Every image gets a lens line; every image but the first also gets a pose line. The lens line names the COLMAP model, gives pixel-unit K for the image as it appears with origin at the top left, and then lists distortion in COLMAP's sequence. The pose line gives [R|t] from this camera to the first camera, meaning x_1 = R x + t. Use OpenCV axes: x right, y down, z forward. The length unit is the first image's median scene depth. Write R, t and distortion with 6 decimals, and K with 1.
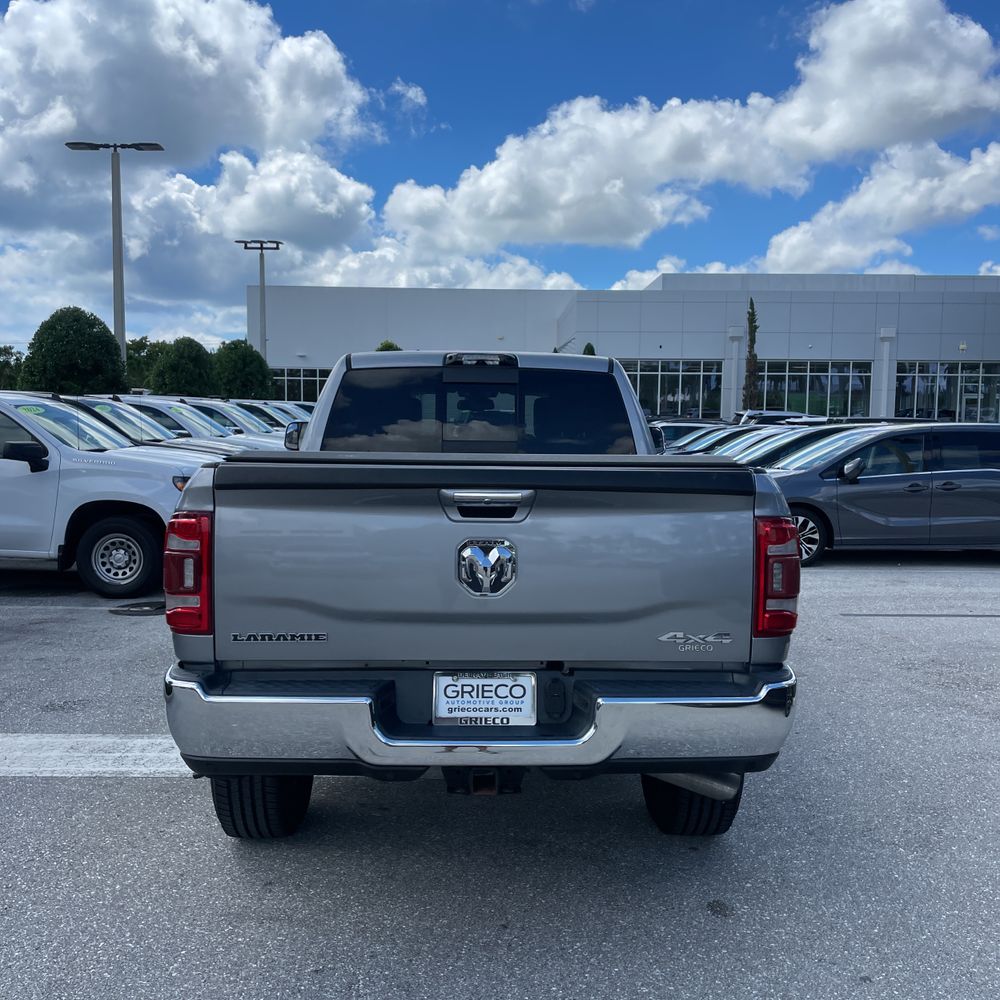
lens RADIAL K [[1018.1, 0, 500.0], [0, 1018.1, 500.0], [0, 0, 1]] dist [0.092758, -0.129903]
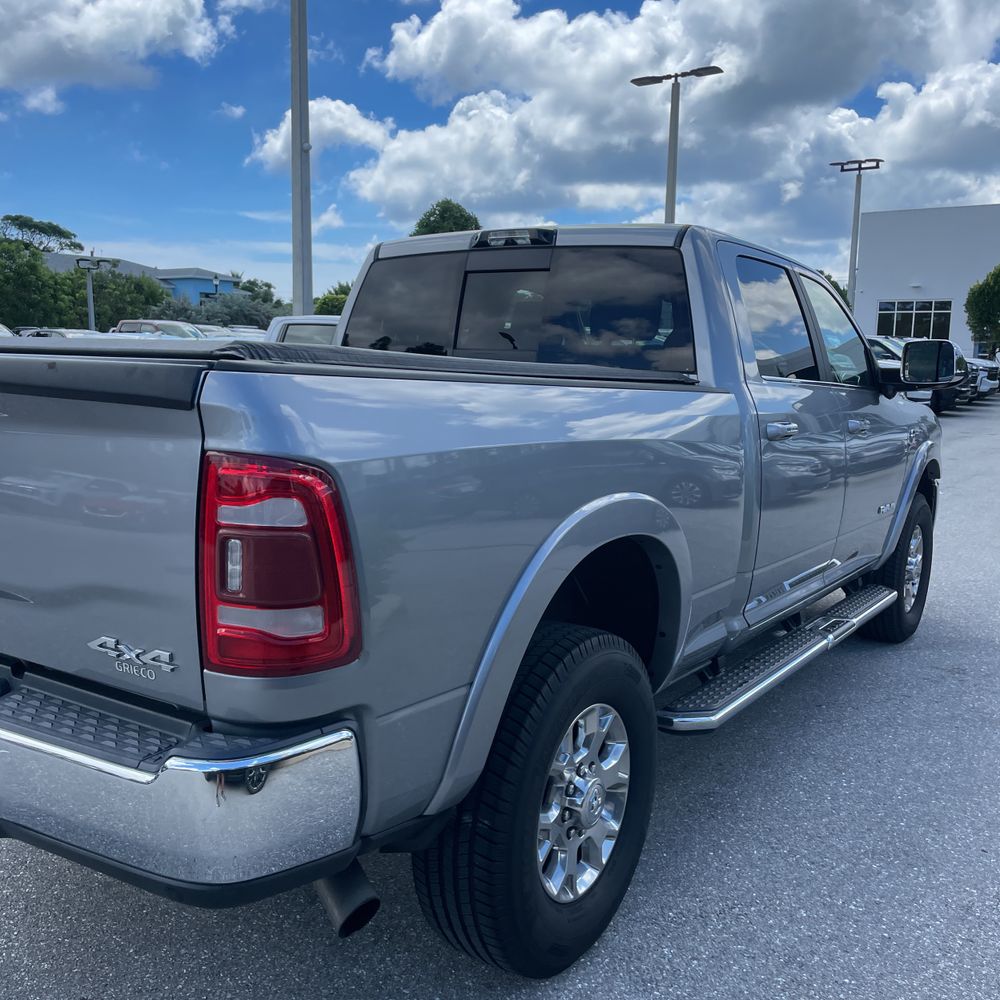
lens RADIAL K [[1018.1, 0, 500.0], [0, 1018.1, 500.0], [0, 0, 1]] dist [0.092758, -0.129903]
pose [[0.820643, 0.086930, -0.564791, 0.083211], [-0.054774, 0.995777, 0.073678, -0.000743], [0.568810, -0.029527, 0.821938, 0.078394]]
